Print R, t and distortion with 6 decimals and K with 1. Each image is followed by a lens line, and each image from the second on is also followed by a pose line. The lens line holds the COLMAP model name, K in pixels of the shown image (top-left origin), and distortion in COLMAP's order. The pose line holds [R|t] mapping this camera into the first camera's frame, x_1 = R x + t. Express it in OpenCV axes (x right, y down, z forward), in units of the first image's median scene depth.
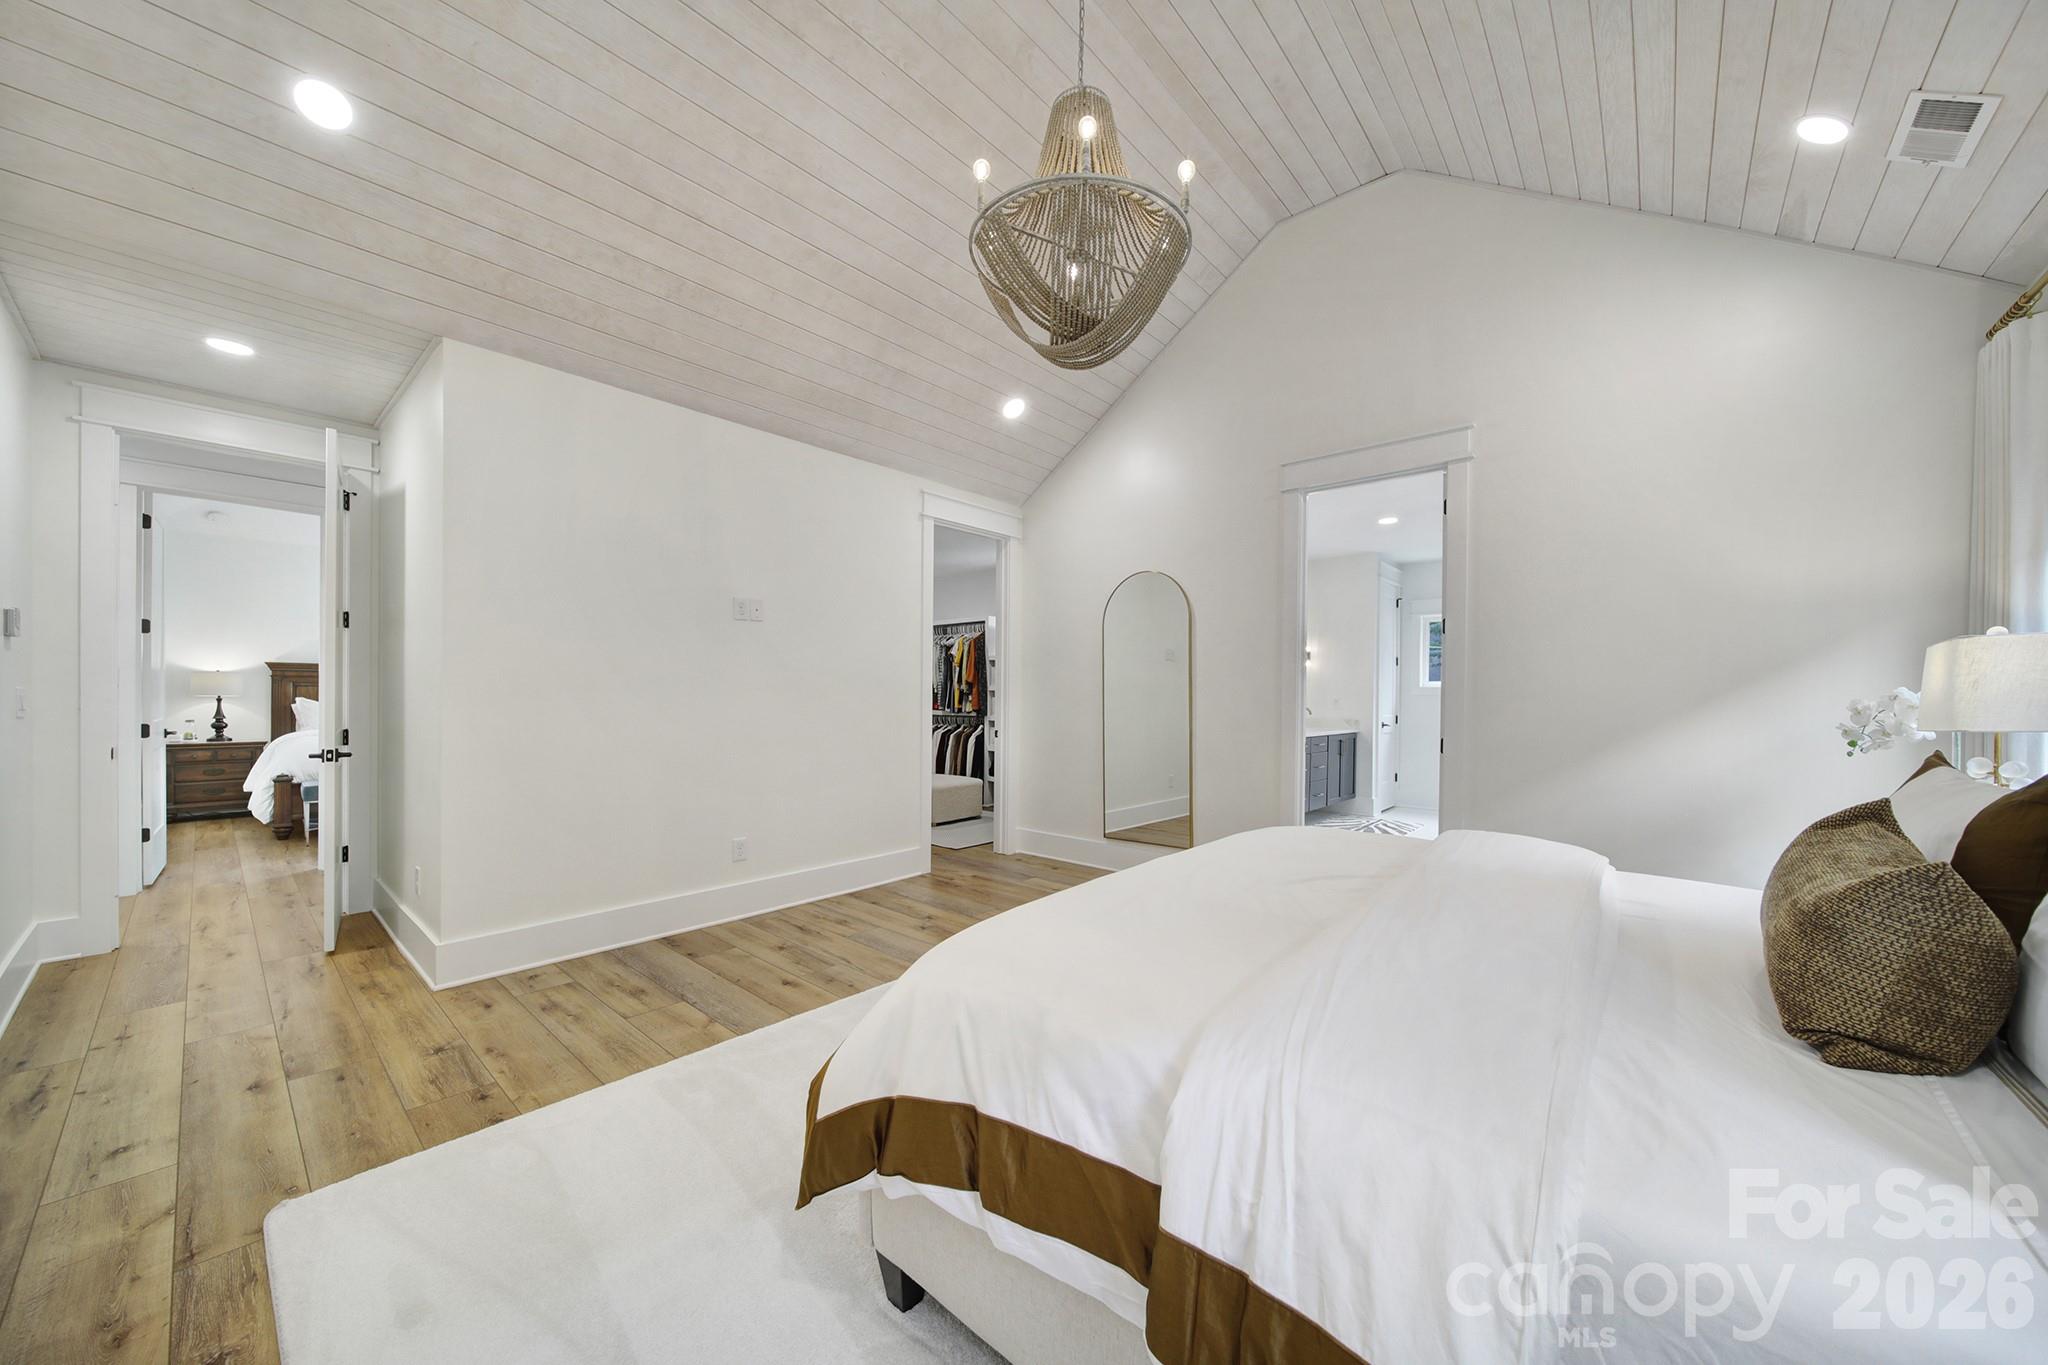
lens RADIAL K [[715.2, 0, 1023.8], [0, 715.2, 671.6], [0, 0, 1]] dist [-0.004642, -0.000269]
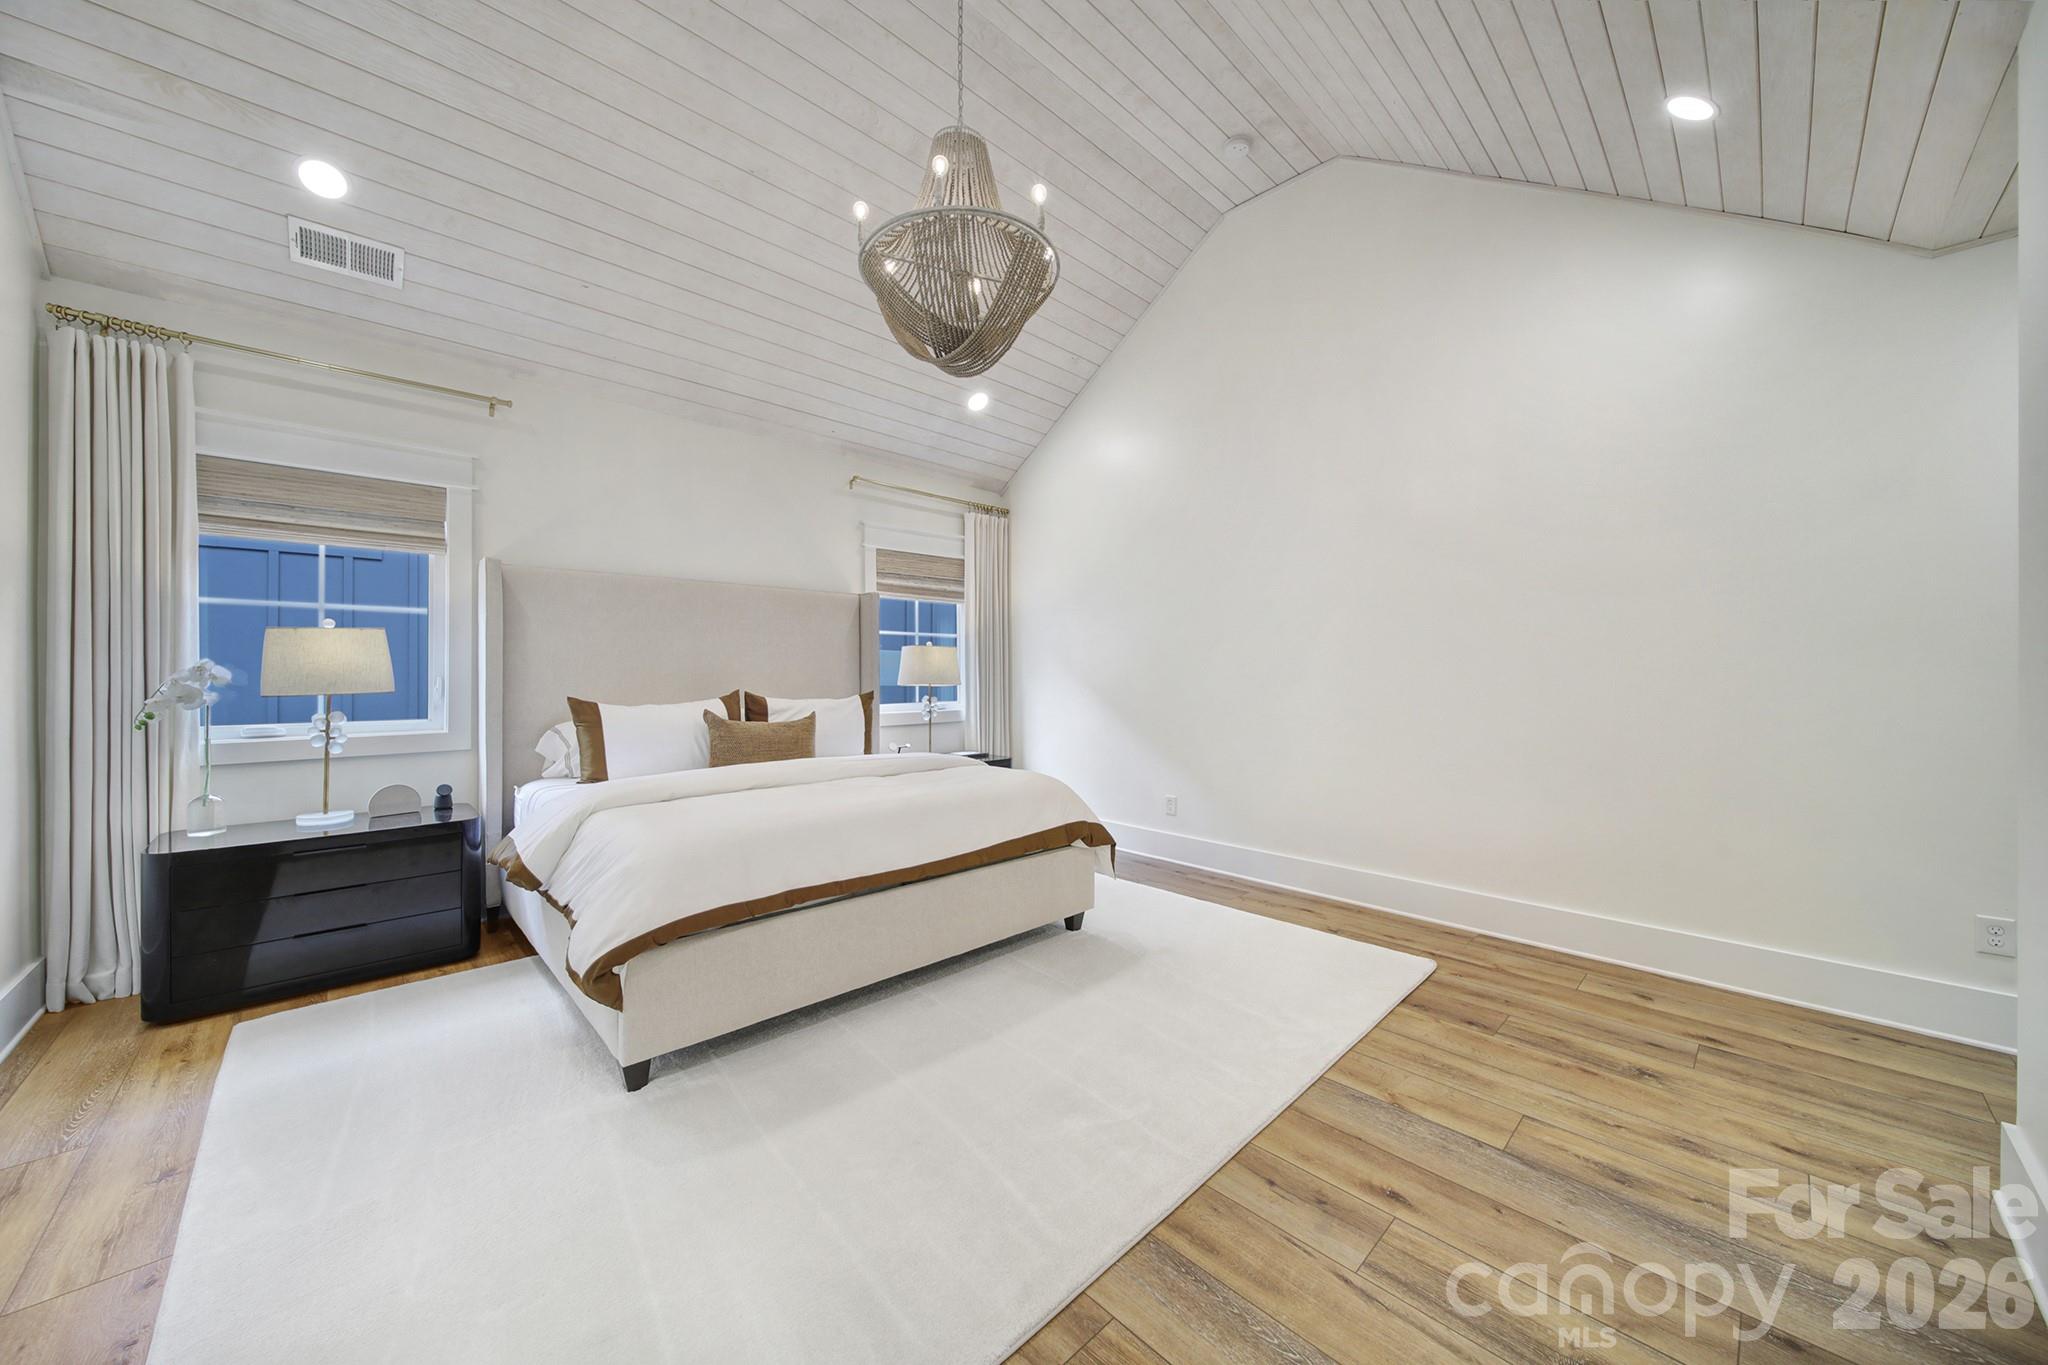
lens RADIAL K [[729.1, 0, 1016.5], [0, 729.1, 671.1], [0, 0, 1]] dist [-0.021772, 0.005678]
pose [[-0.995700, -0.007031, 0.092366, -0.100718], [-0.010455, 0.999274, -0.036640, 0.060135], [-0.092041, -0.037448, -0.995051, 1.797069]]
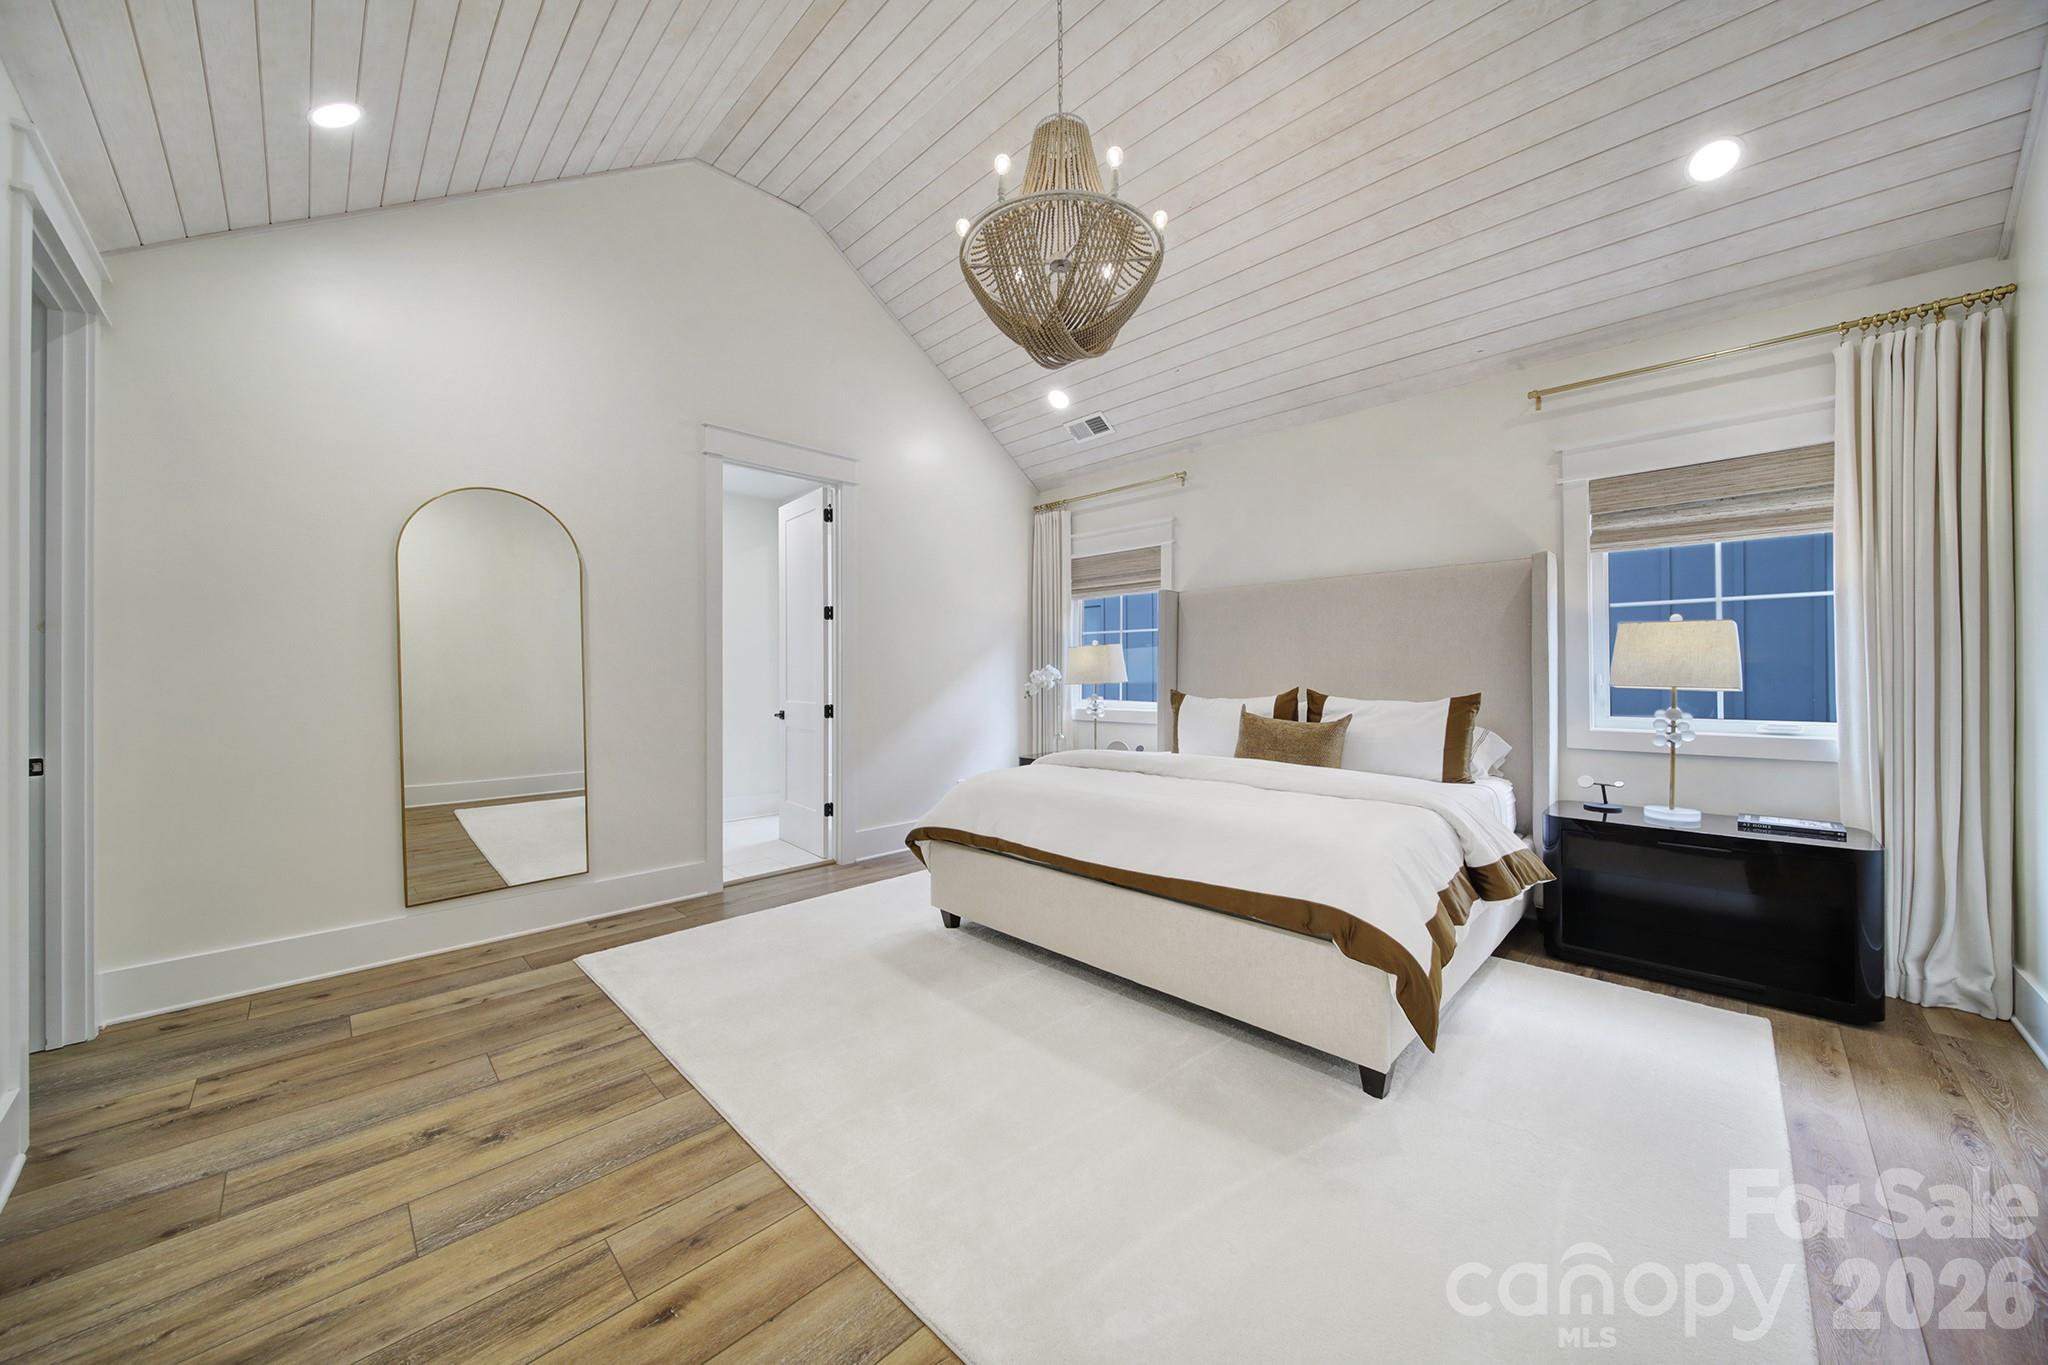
lens RADIAL K [[718.3, 0, 1006.1], [0, 718.3, 648.1], [0, 0, 1]] dist [0.000897, -0.000222]
pose [[0.081659, 0.027856, 0.996271, -0.873303], [-0.028232, 0.999273, -0.025626, 0.026135], [-0.996260, -0.026034, 0.082386, 0.855397]]
